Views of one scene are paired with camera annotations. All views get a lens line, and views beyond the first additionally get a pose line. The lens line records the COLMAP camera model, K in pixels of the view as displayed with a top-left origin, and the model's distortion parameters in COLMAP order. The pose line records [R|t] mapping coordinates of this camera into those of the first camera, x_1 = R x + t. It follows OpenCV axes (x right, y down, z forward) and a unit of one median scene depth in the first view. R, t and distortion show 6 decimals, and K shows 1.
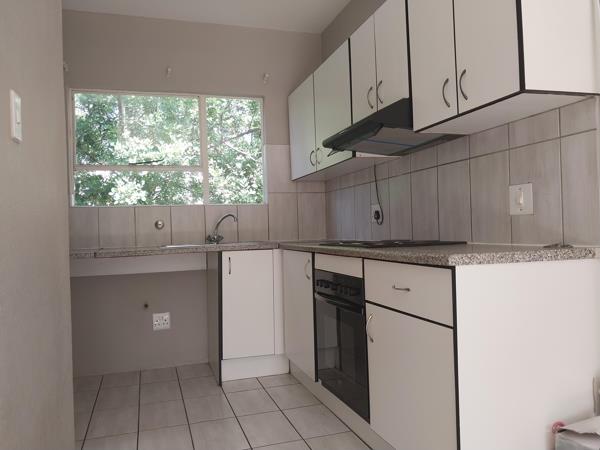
lens RADIAL K [[480.3, 0, 300.0], [0, 480.3, 225.0], [0, 0, 1]] dist [0.107352, -0.190521]
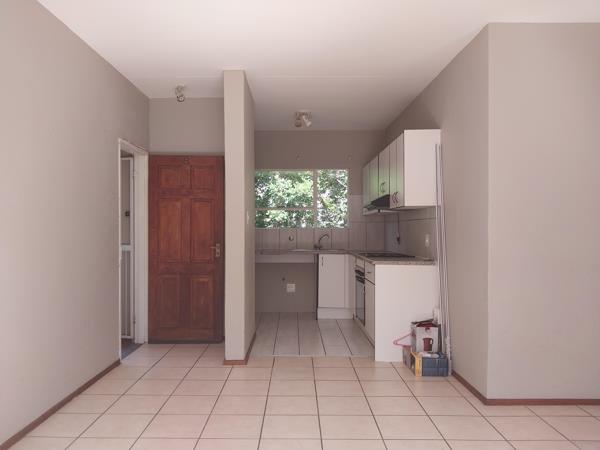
lens RADIAL K [[479.1, 0, 293.1], [0, 479.1, 230.2], [0, 0, 1]] dist [0.087341, -0.133137]
pose [[0.953350, 0.032797, -0.300081, 0.310562], [-0.027946, 0.999400, 0.020445, -0.077575], [0.300572, -0.011105, 0.953695, -0.880498]]
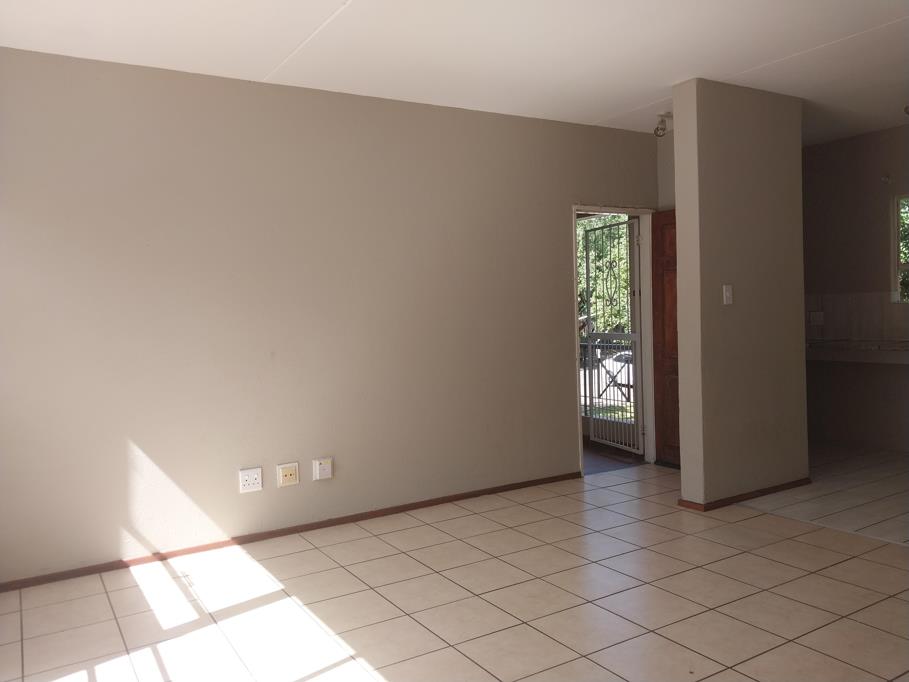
lens RADIAL K [[727.7, 0, 454.5], [0, 727.7, 341.0], [0, 0, 1]] dist [0.107352, -0.190521]
pose [[0.252186, 0.062951, -0.965629, 0.962248], [0.037261, 0.996510, 0.074695, -0.115913], [0.966961, -0.054817, 0.248961, -0.462073]]
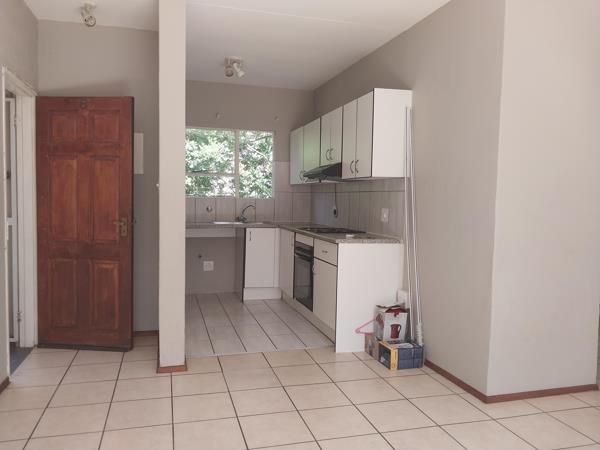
lens RADIAL K [[480.3, 0, 300.0], [0, 480.3, 225.0], [0, 0, 1]] dist [0.107352, -0.190521]
pose [[0.998381, 0.052273, -0.022442, 0.068386], [-0.050650, 0.996424, 0.067632, -0.078876], [0.025897, -0.066386, 0.997458, -0.700748]]
